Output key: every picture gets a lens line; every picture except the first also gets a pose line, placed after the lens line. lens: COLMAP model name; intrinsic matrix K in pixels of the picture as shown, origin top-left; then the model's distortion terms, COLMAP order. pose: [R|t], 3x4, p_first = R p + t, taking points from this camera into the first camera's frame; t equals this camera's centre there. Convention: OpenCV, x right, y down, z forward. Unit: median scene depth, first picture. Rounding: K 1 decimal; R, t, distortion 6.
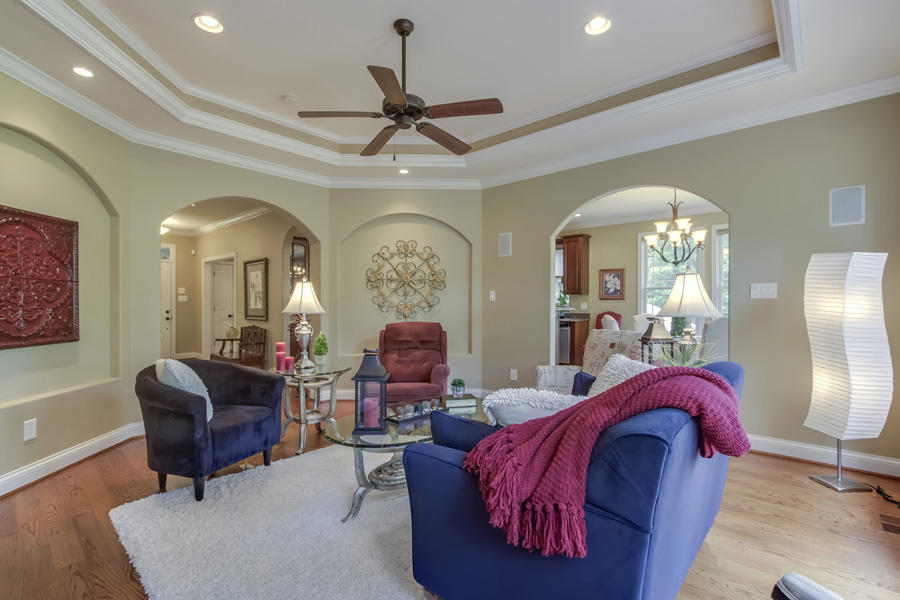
lens RADIAL K [[412.5, 0, 447.3], [0, 412.5, 305.6], [0, 0, 1]] dist [-0.016221, 0.005059]
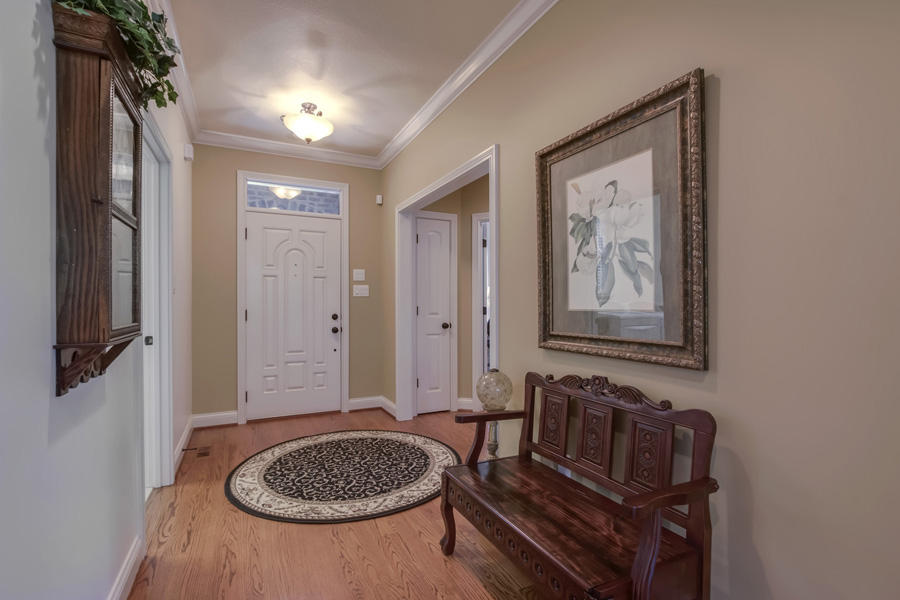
lens RADIAL K [[412.5, 0, 447.3], [0, 412.5, 305.6], [0, 0, 1]] dist [-0.016221, 0.005059]
pose [[0.927914, -0.004511, -0.372767, -0.363591], [0.002377, 0.999978, -0.006184, 0.004959], [0.372787, 0.004852, 0.927904, 0.578528]]
